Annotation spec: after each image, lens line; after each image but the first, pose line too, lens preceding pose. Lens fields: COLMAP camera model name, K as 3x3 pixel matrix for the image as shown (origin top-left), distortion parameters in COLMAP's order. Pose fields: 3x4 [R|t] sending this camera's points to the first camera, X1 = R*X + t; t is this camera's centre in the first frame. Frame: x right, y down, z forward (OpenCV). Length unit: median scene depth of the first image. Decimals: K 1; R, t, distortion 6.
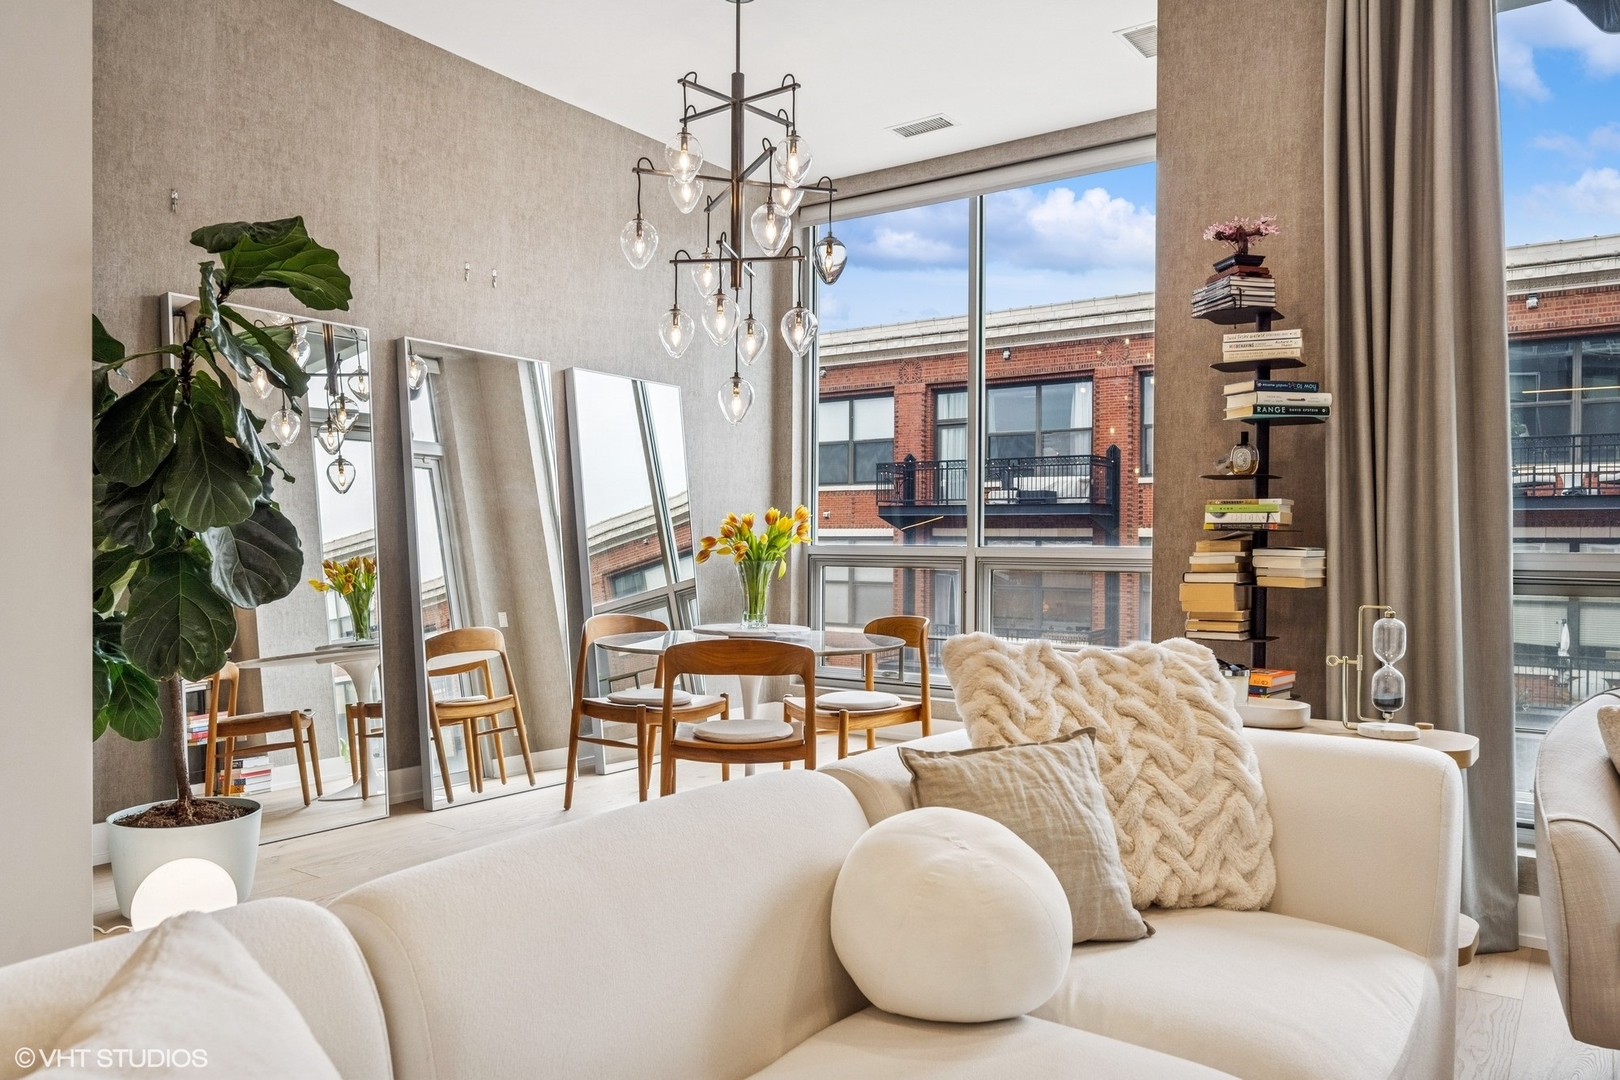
lens RADIAL K [[1145.1, 0, 798.7], [0, 1145.1, 542.9], [0, 0, 1]] dist [0.002510, 0.001114]
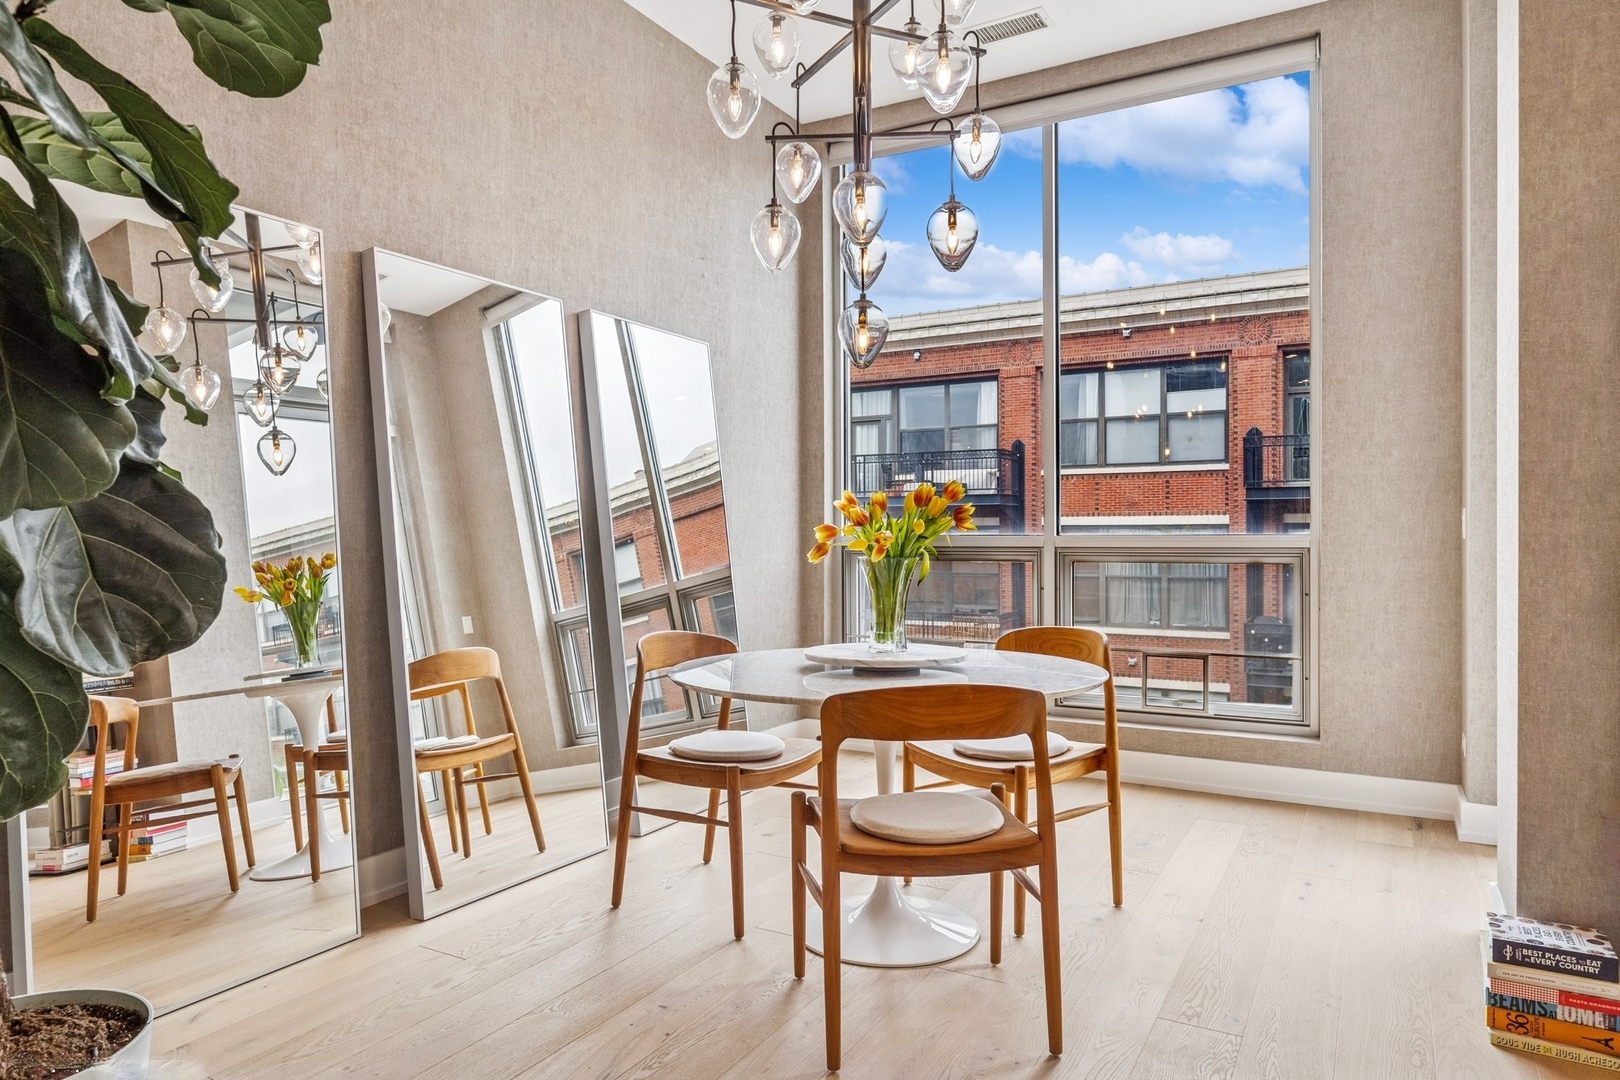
lens RADIAL K [[1044.1, 0, 813.0], [0, 1044.1, 530.4], [0, 0, 1]] dist [0.005109, 0.000610]
pose [[0.994513, -0.010977, 0.104031, -0.112275], [0.011315, 0.999932, -0.002664, 0.000211], [-0.103995, 0.003826, 0.994570, 0.257989]]
